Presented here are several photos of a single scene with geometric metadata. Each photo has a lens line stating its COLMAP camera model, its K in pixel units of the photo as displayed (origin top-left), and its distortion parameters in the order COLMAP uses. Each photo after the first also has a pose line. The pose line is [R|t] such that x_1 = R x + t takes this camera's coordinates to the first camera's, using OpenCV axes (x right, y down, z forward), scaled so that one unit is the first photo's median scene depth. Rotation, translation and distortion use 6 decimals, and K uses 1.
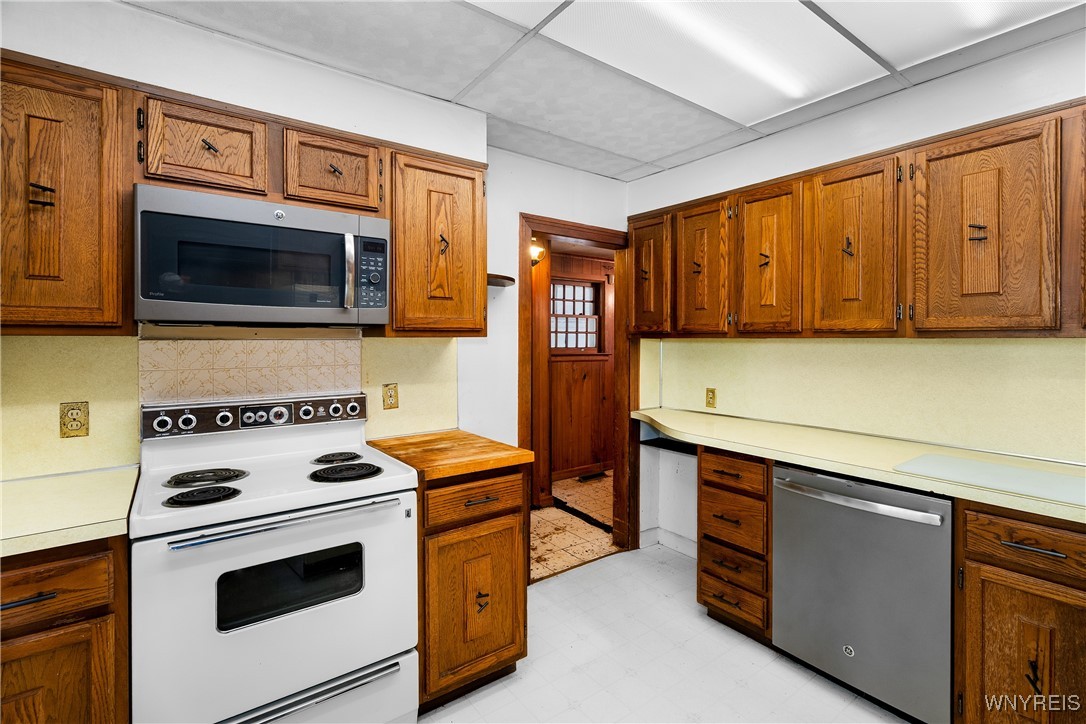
lens RADIAL K [[493.7, 0, 540.6], [0, 493.7, 339.6], [0, 0, 1]] dist [-0.000338, -0.000779]
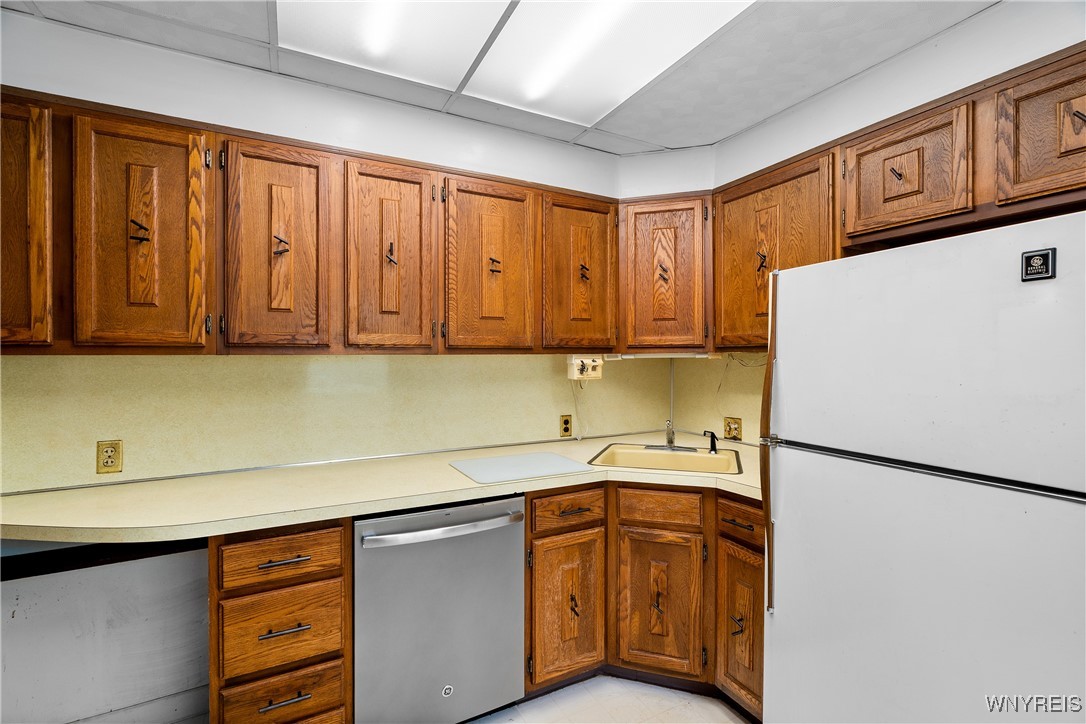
lens RADIAL K [[493.7, 0, 546.1], [0, 493.7, 357.1], [0, 0, 1]] dist [-0.000338, -0.000779]
pose [[0.147277, -0.007205, 0.989069, -0.204181], [0.002573, 0.999973, 0.006902, -0.003712], [-0.989092, 0.001529, 0.147292, 0.524708]]
